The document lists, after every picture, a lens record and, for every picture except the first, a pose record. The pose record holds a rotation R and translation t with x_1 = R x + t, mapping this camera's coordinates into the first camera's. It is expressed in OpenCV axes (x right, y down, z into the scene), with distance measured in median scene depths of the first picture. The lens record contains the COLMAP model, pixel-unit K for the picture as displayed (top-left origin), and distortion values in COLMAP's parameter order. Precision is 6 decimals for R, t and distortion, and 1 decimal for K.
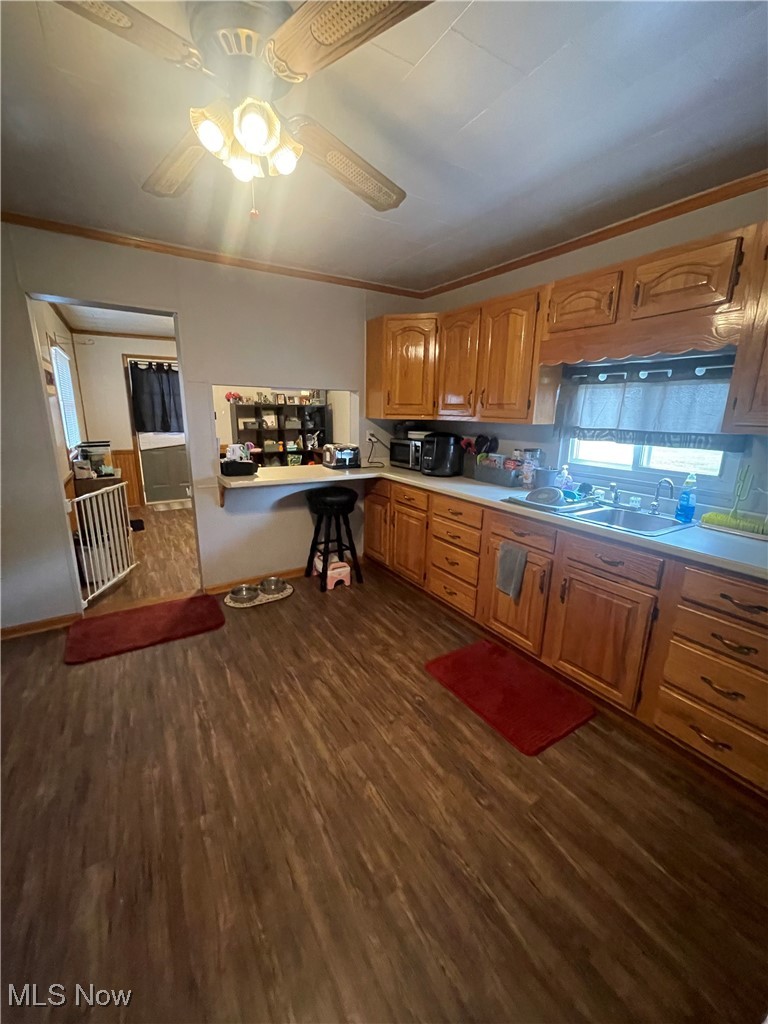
lens RADIAL K [[409.3, 0, 387.1], [0, 409.3, 506.7], [0, 0, 1]] dist [-0.004399, -0.000657]
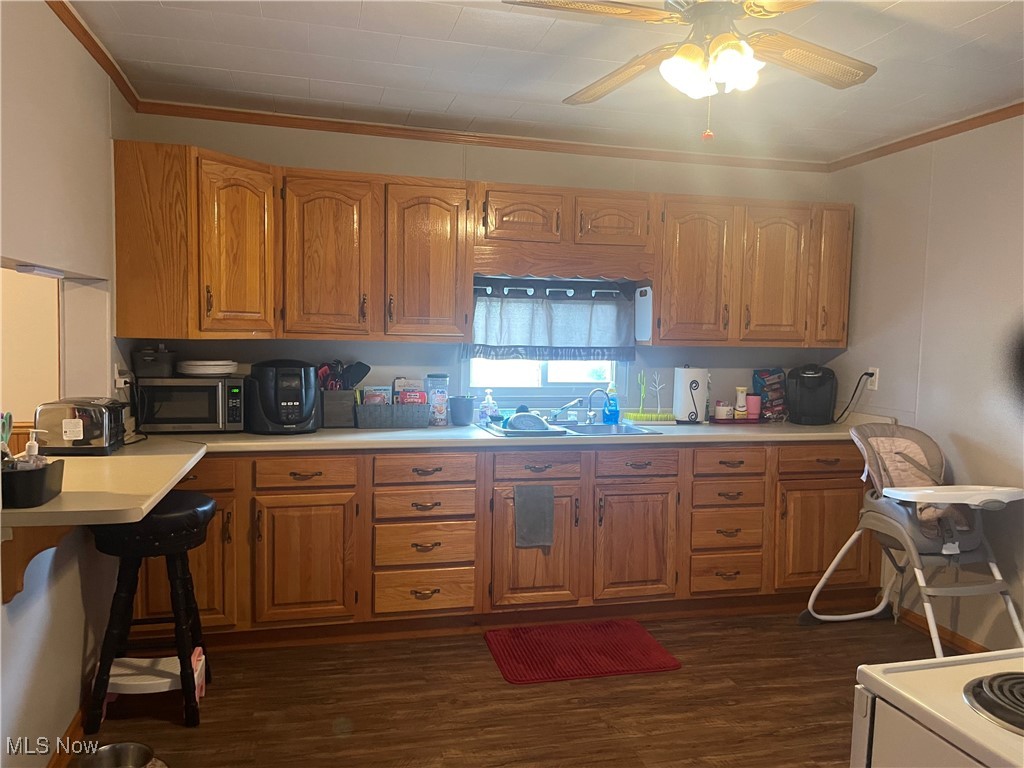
lens RADIAL K [[761.6, 0, 514.4], [0, 761.6, 387.0], [0, 0, 1]] dist [0.048563, 0.000079]
pose [[0.316463, -0.074924, 0.945641, -1.120123], [0.203114, 0.979108, 0.009602, -0.119964], [-0.926605, 0.189035, 0.325069, 0.475039]]
